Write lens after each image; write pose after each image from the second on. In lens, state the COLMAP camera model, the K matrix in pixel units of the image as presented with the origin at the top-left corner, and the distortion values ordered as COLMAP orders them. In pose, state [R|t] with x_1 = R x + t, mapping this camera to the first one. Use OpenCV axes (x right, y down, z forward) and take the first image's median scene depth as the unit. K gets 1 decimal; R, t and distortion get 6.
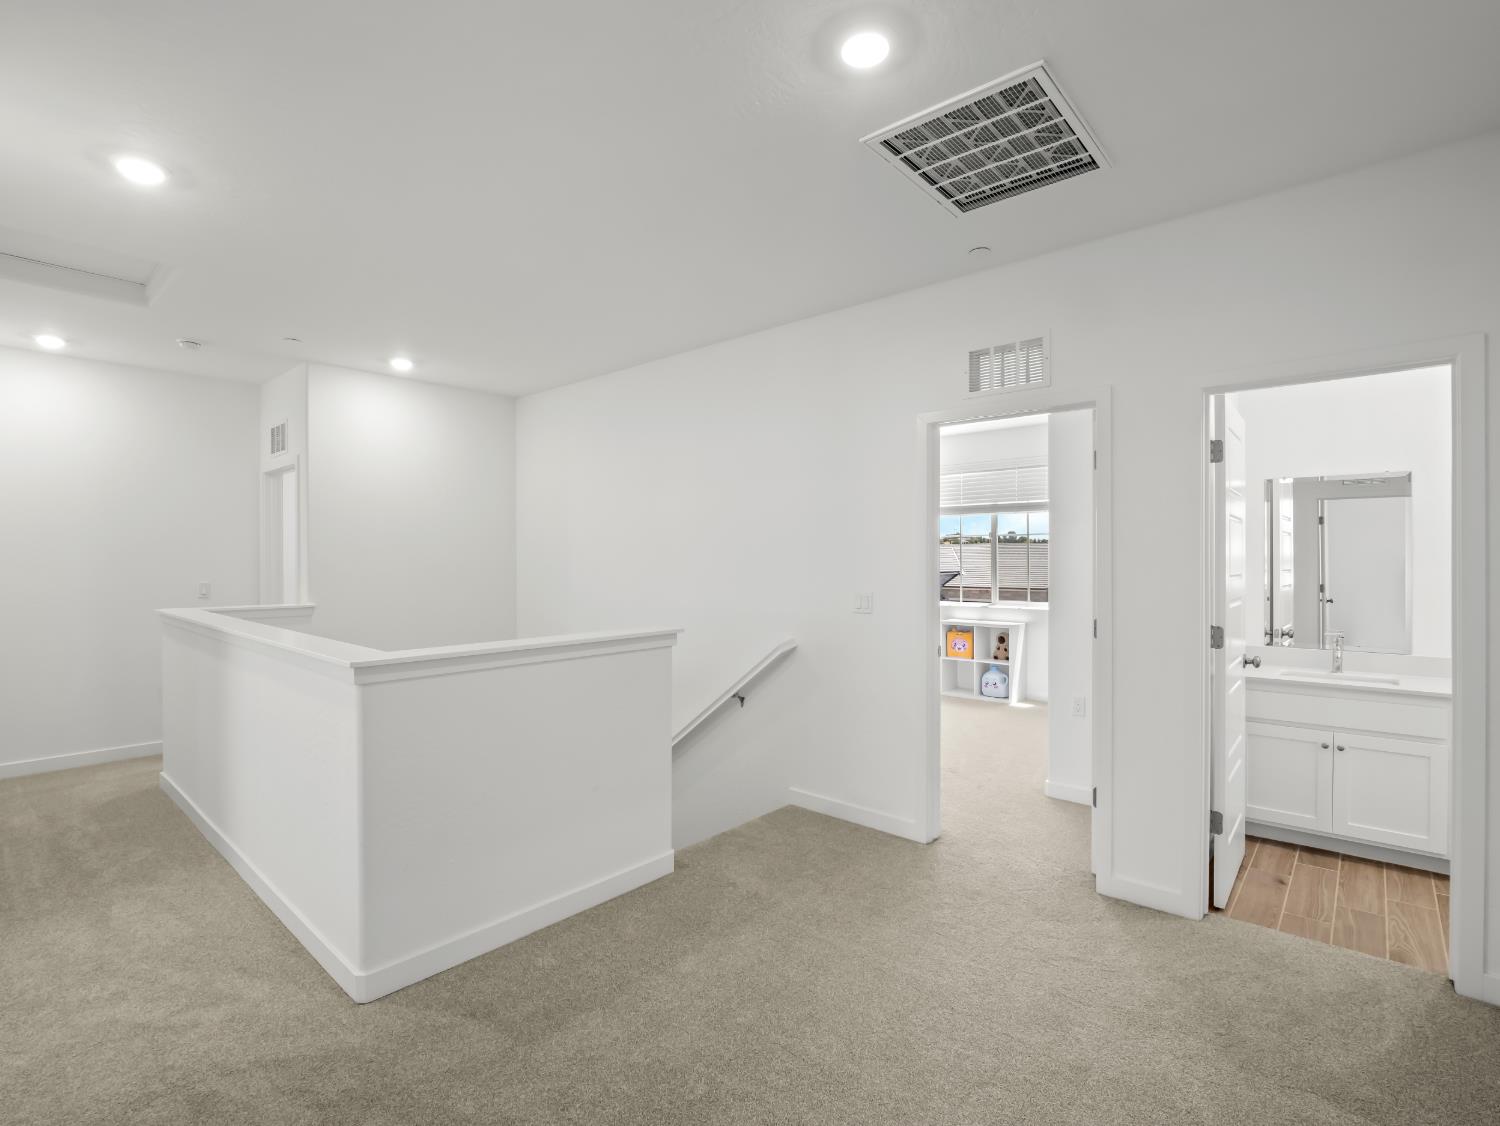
lens RADIAL K [[721.0, 0, 740.9], [0, 721.0, 555.1], [0, 0, 1]] dist [0.001800, -0.011044]
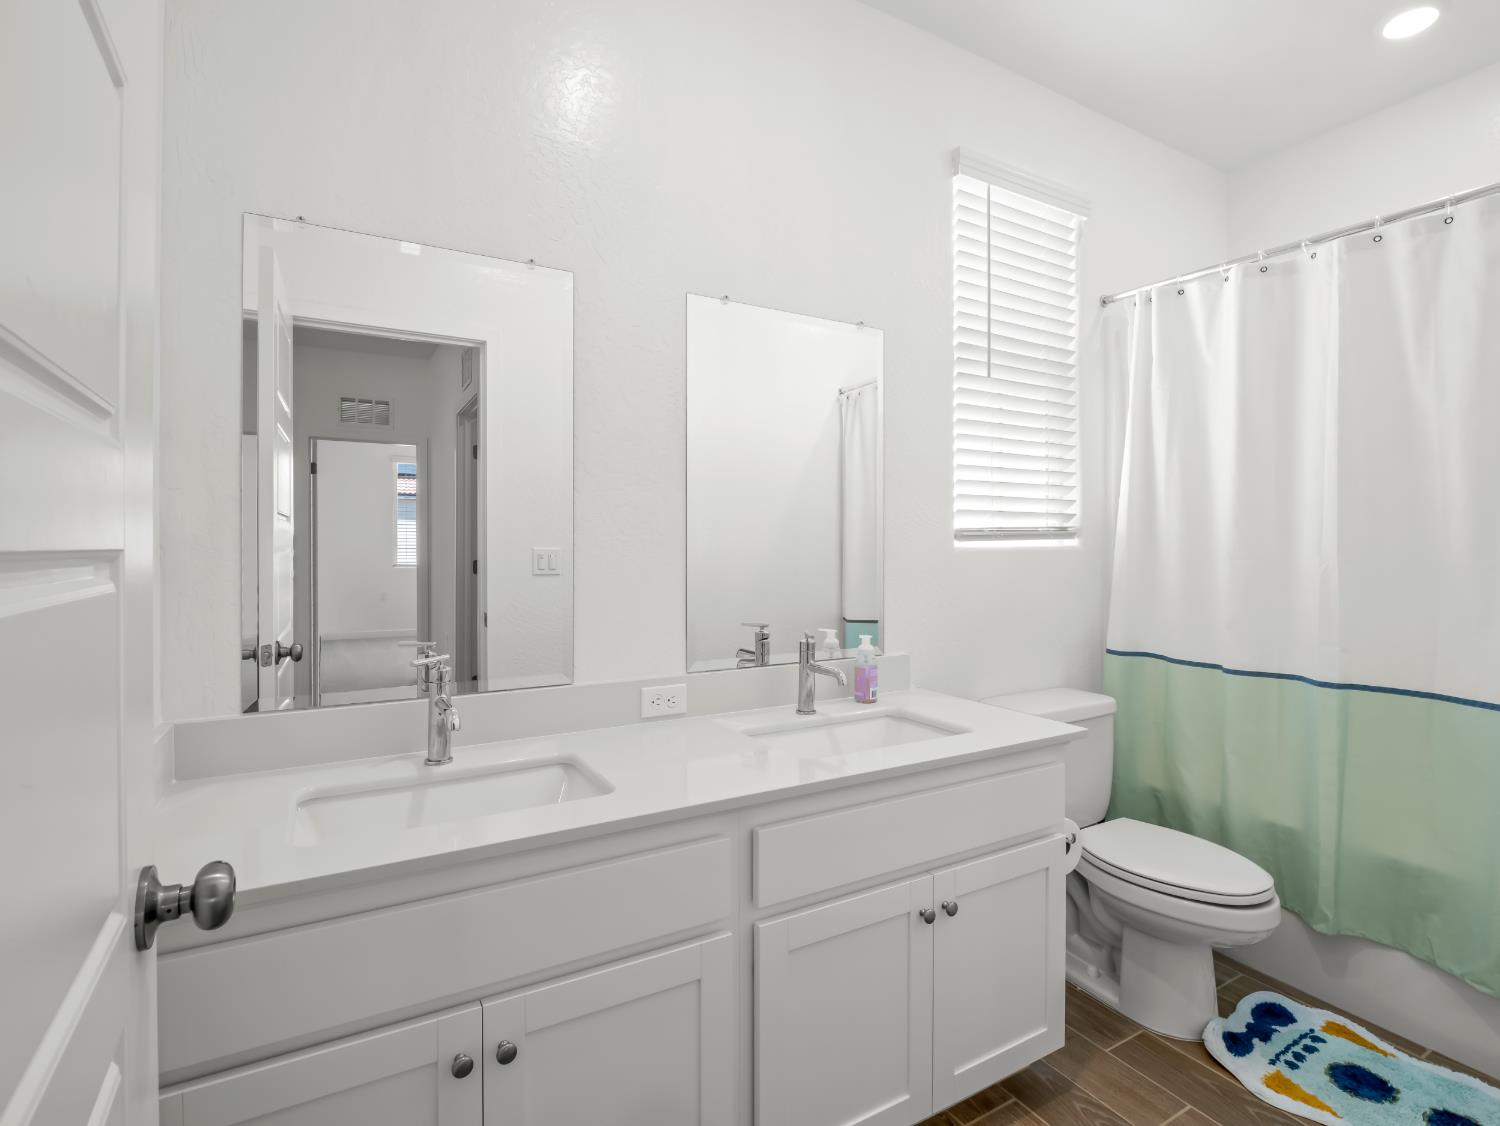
lens RADIAL K [[727.2, 0, 742.4], [0, 727.2, 567.4], [0, 0, 1]] dist [-0.022446, 0.000786]
pose [[0.318266, -0.014918, 0.947884, 0.419169], [-0.015602, 0.999658, 0.020972, 0.042954], [-0.947873, -0.021464, 0.317924, 0.581482]]
